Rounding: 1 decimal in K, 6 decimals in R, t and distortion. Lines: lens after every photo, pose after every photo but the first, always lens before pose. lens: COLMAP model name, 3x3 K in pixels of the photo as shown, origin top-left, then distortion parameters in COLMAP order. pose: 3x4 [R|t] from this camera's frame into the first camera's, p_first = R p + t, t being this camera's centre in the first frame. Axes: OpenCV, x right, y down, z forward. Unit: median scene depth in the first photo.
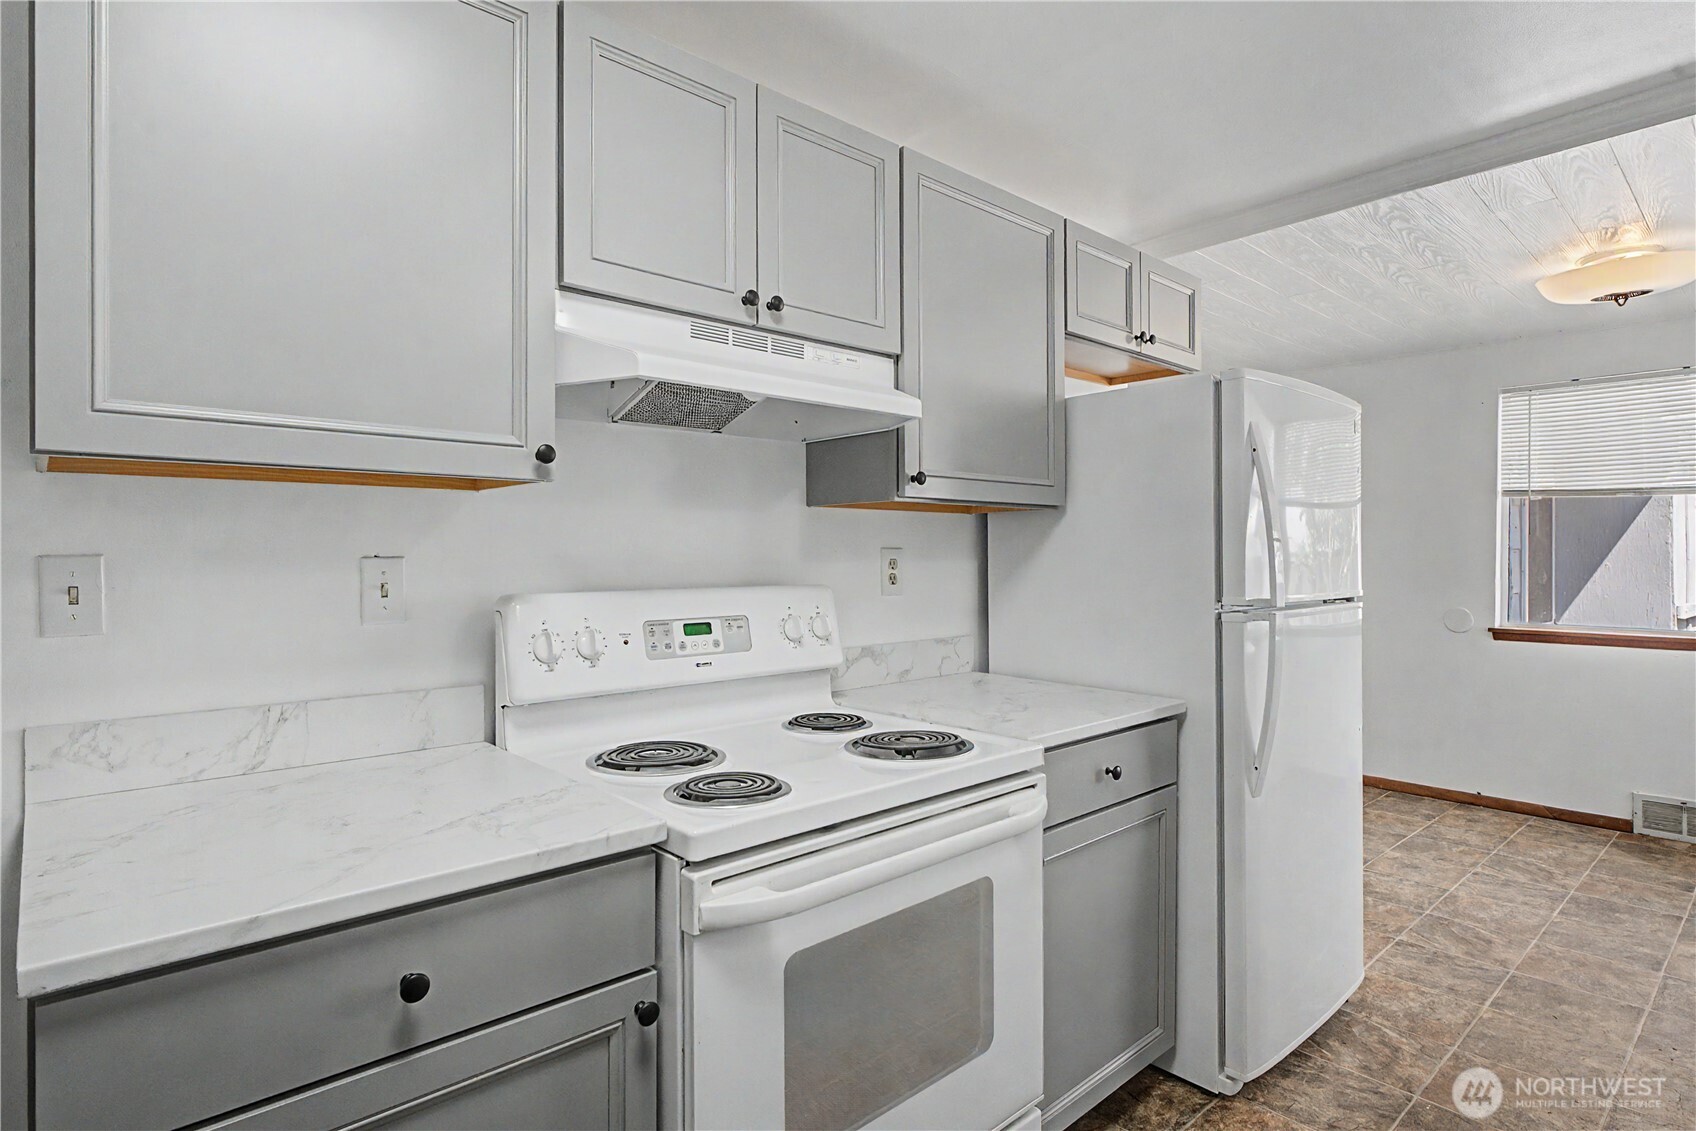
lens RADIAL K [[870.8, 0, 842.2], [0, 870.8, 562.7], [0, 0, 1]] dist [0.001870, -0.006735]
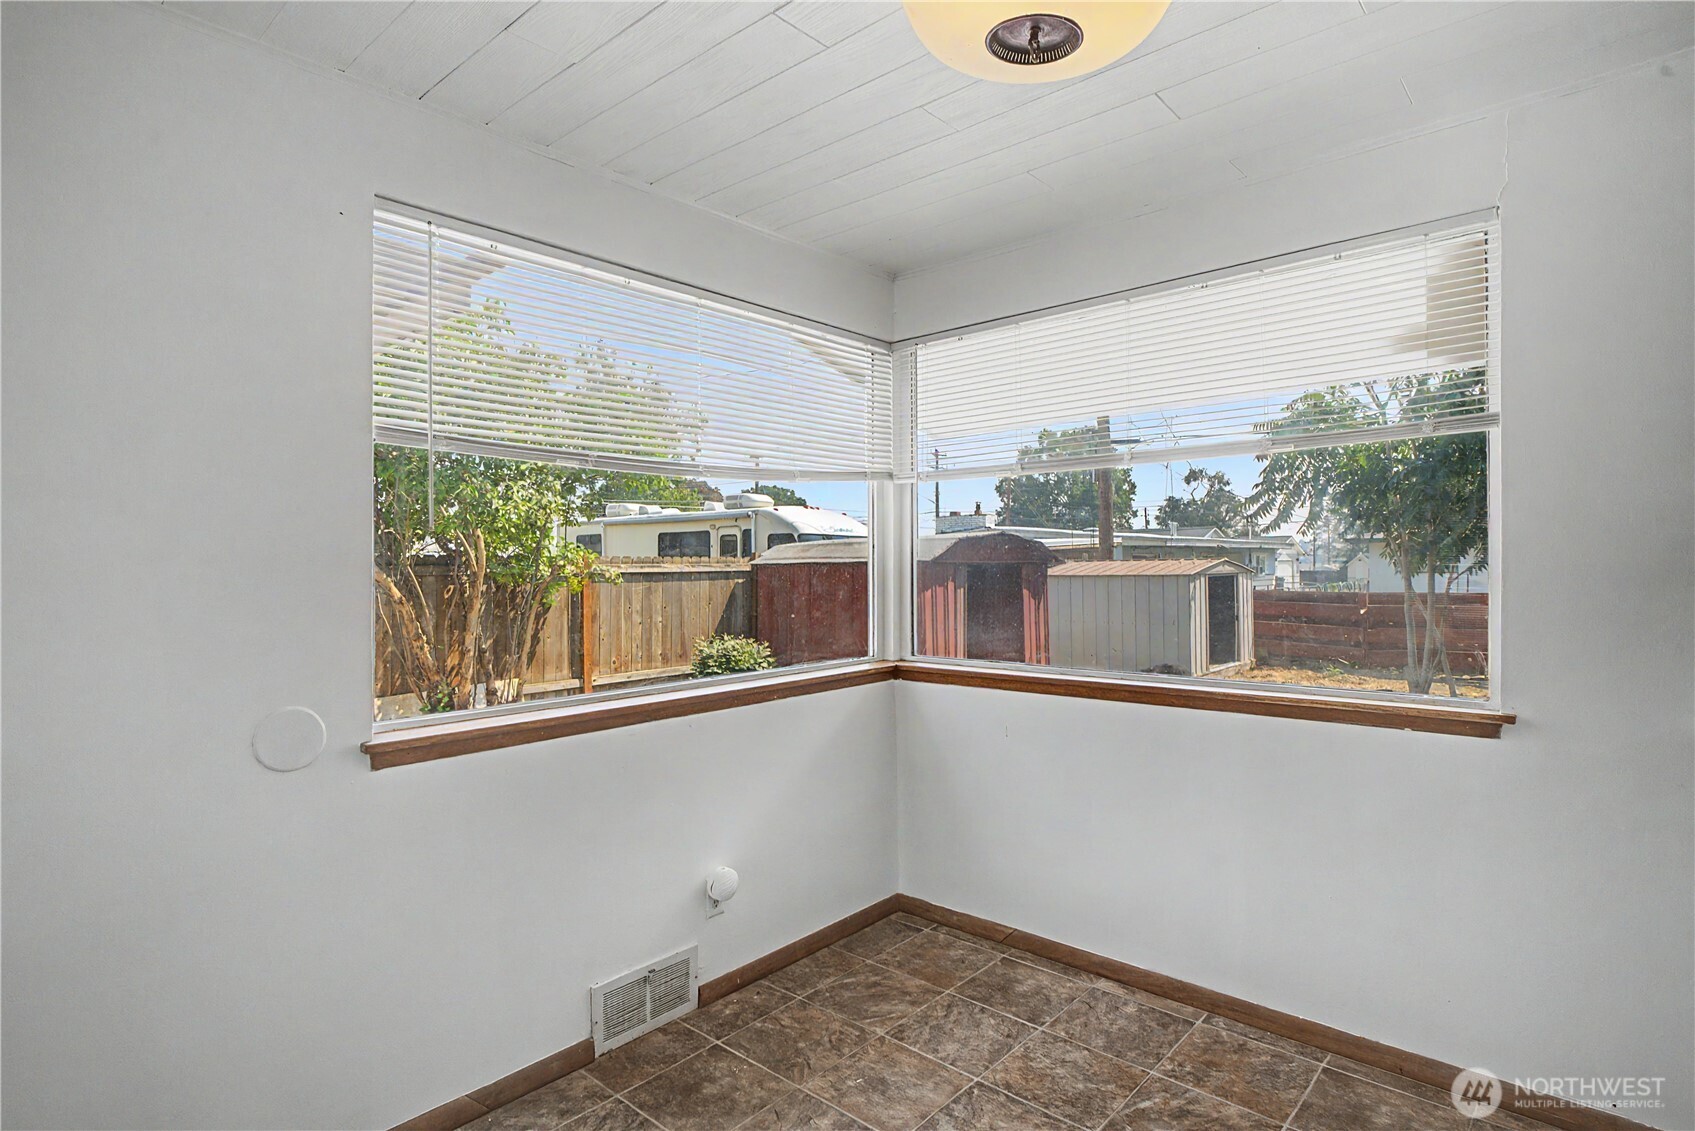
lens RADIAL K [[877.8, 0, 845.8], [0, 877.8, 580.6], [0, 0, 1]] dist [-0.002807, -0.000216]
pose [[-0.117988, -0.015833, 0.992889, 0.063397], [0.018785, 0.999658, 0.018173, -0.011767], [-0.992837, 0.020796, -0.117650, 1.156231]]
